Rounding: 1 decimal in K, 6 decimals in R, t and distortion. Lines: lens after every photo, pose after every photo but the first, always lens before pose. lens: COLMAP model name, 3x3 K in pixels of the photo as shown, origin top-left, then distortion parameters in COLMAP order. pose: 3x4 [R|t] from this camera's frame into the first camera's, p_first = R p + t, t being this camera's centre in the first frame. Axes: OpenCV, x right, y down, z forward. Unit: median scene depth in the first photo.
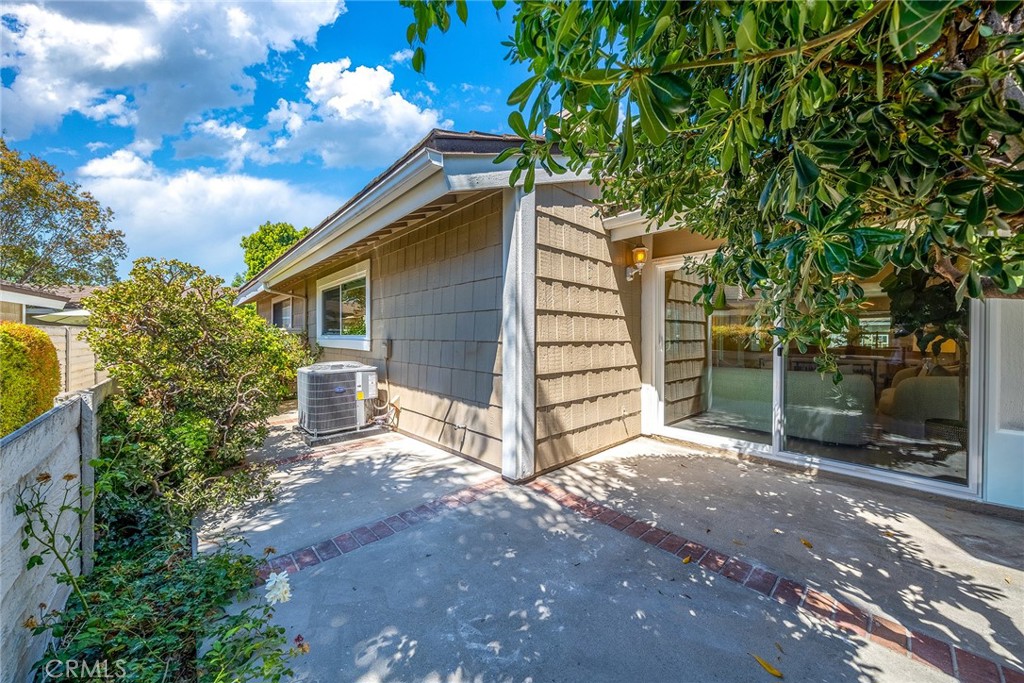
lens RADIAL K [[354.3, 0, 503.3], [0, 354.3, 336.6], [0, 0, 1]] dist [-0.001671, 0.000286]
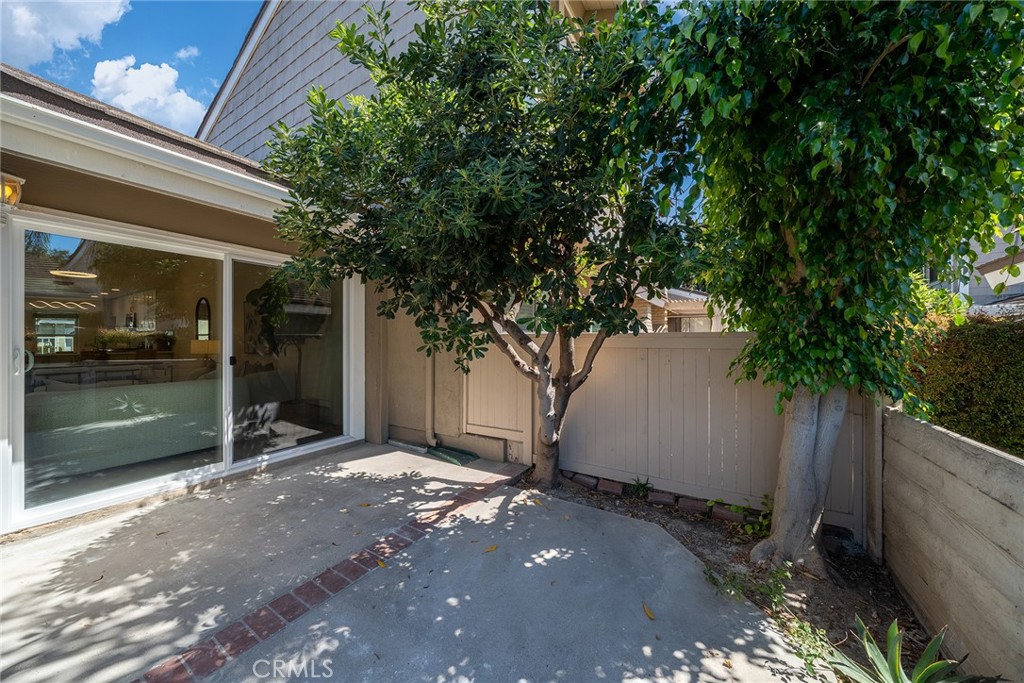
lens RADIAL K [[354.3, 0, 505.8], [0, 354.3, 339.7], [0, 0, 1]] dist [-0.001671, 0.000286]
pose [[-0.269540, -0.004848, 0.962977, -0.339725], [-0.004629, 0.999982, 0.003738, -0.016947], [-0.962978, -0.003450, -0.269558, 0.547319]]
